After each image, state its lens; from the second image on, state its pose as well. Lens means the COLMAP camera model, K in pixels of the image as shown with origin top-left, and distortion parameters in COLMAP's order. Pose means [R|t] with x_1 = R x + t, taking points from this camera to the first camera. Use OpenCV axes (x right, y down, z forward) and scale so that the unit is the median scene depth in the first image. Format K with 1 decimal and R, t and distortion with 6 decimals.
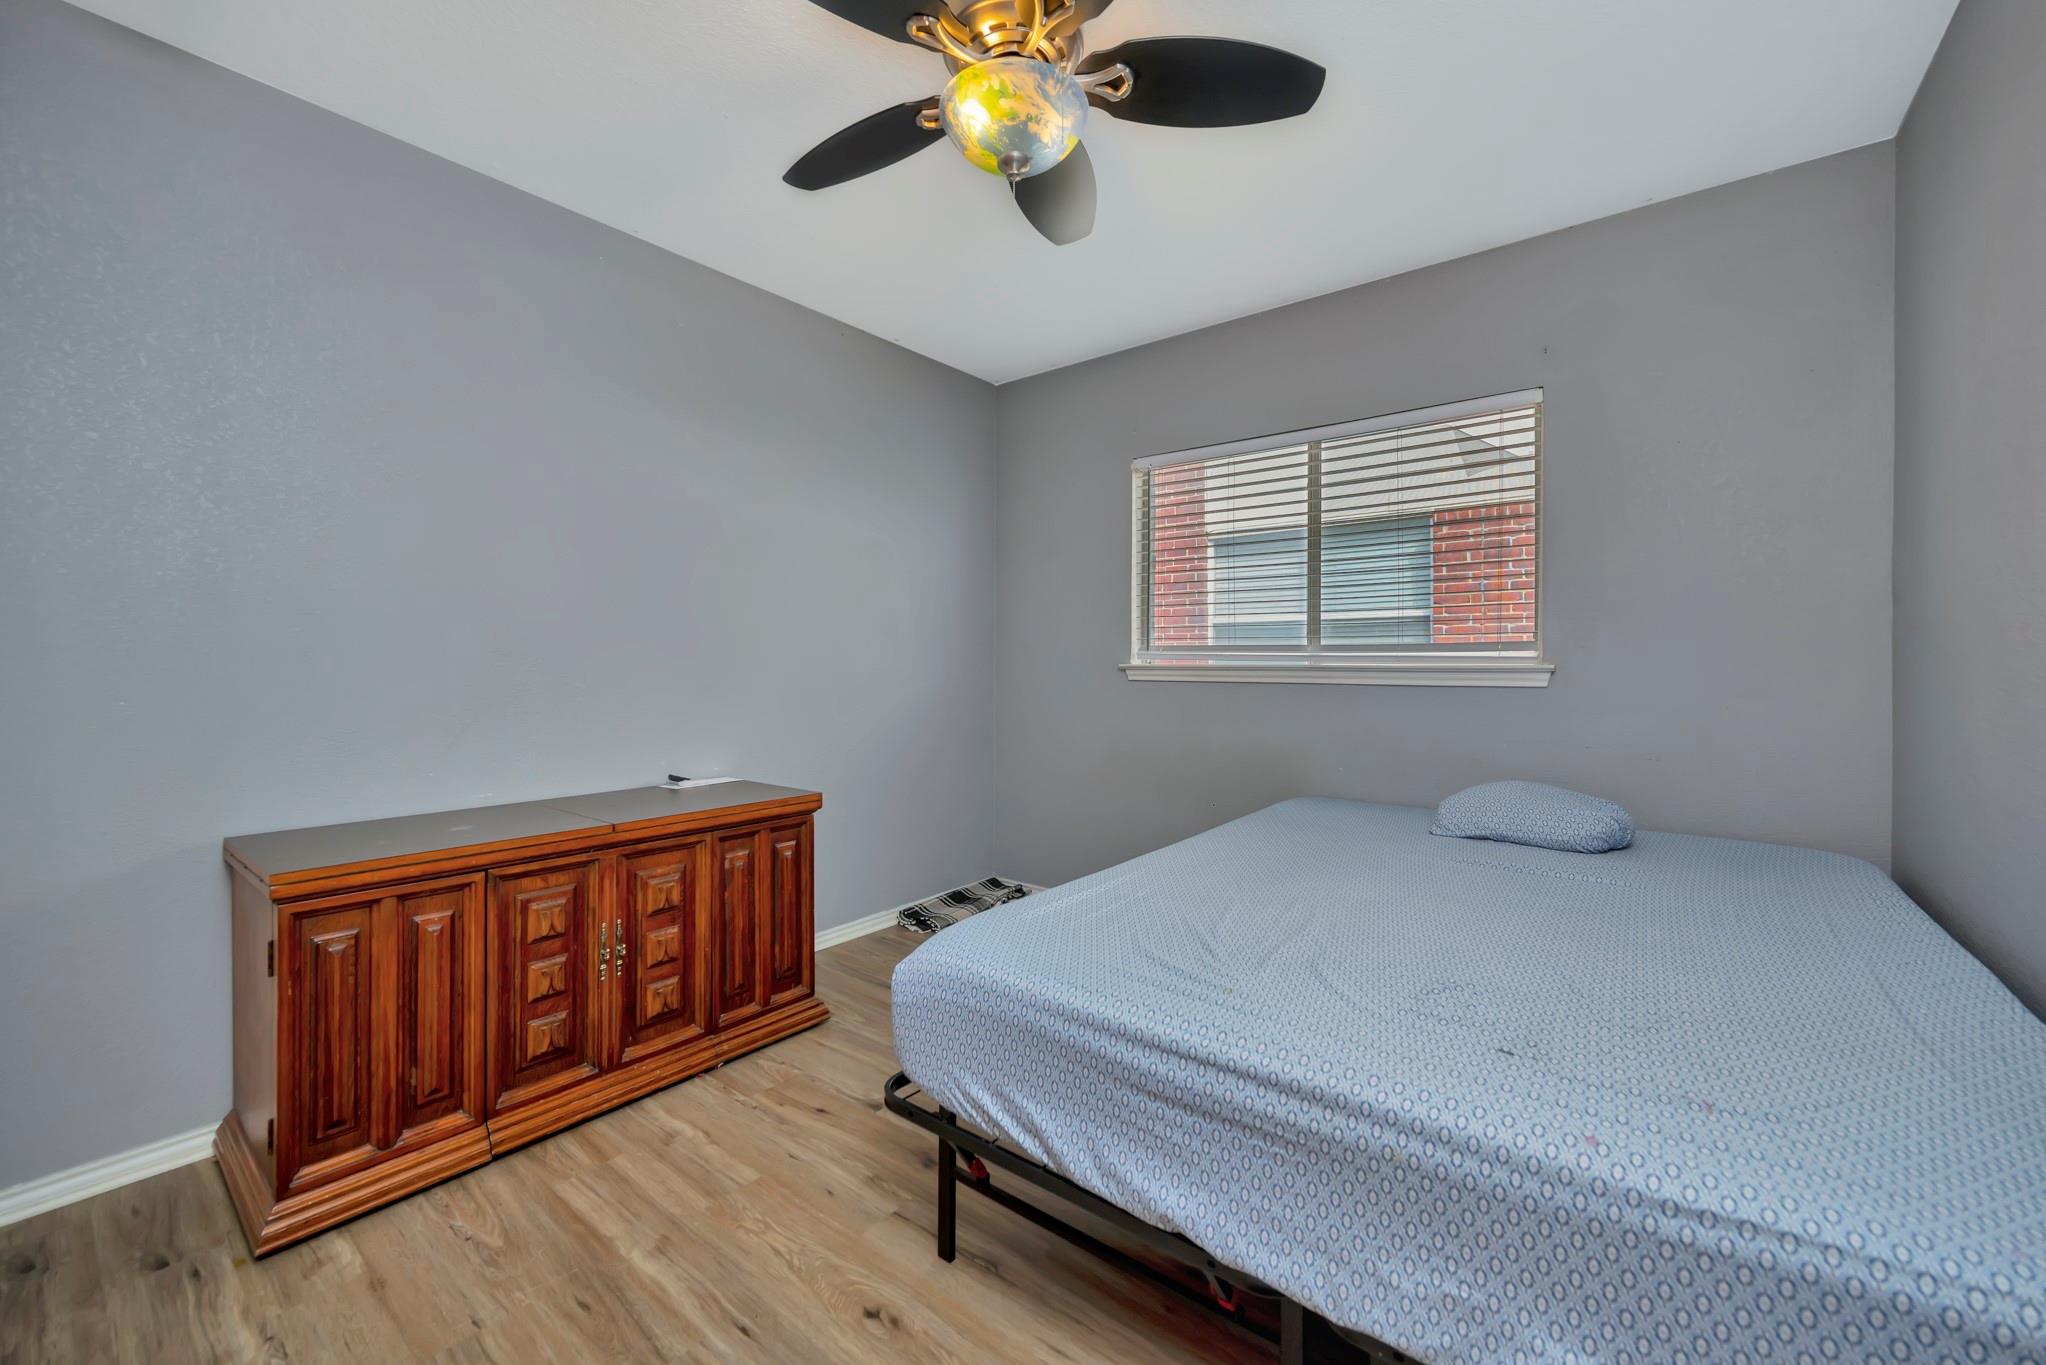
lens RADIAL K [[813.1, 0, 1028.1], [0, 813.1, 669.8], [0, 0, 1]] dist [-0.002027, -0.000402]
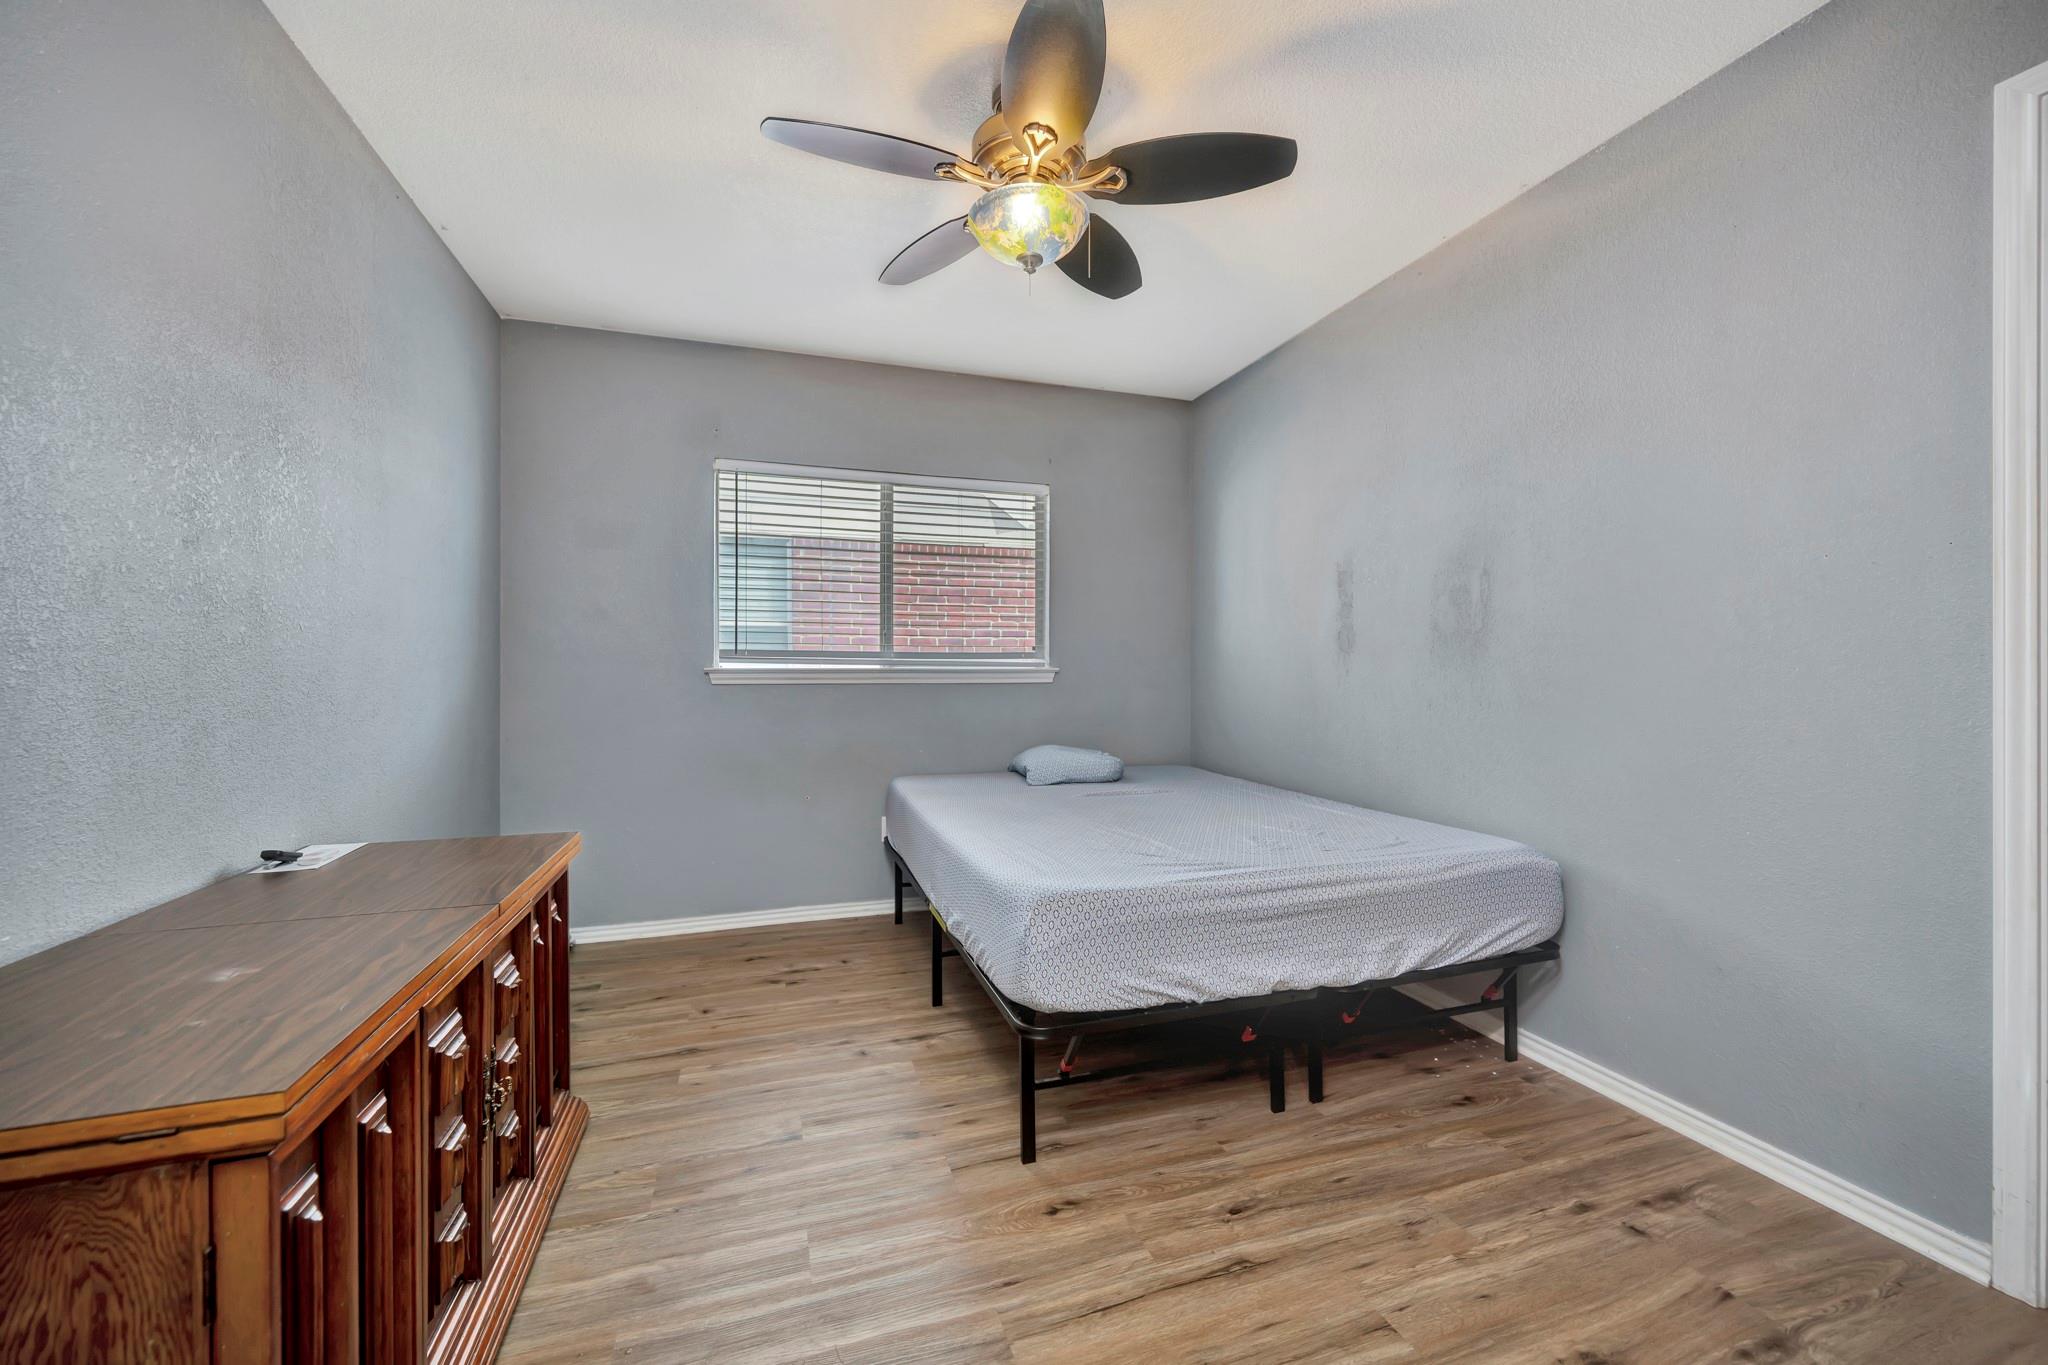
lens RADIAL K [[813.9, 0, 1029.1], [0, 813.9, 669.8], [0, 0, 1]] dist [-0.002027, -0.000402]
pose [[0.540114, -0.000480, 0.841592, -0.641472], [0.004584, 0.999987, -0.002371, -0.000522], [-0.841579, 0.005139, 0.540109, 0.199608]]
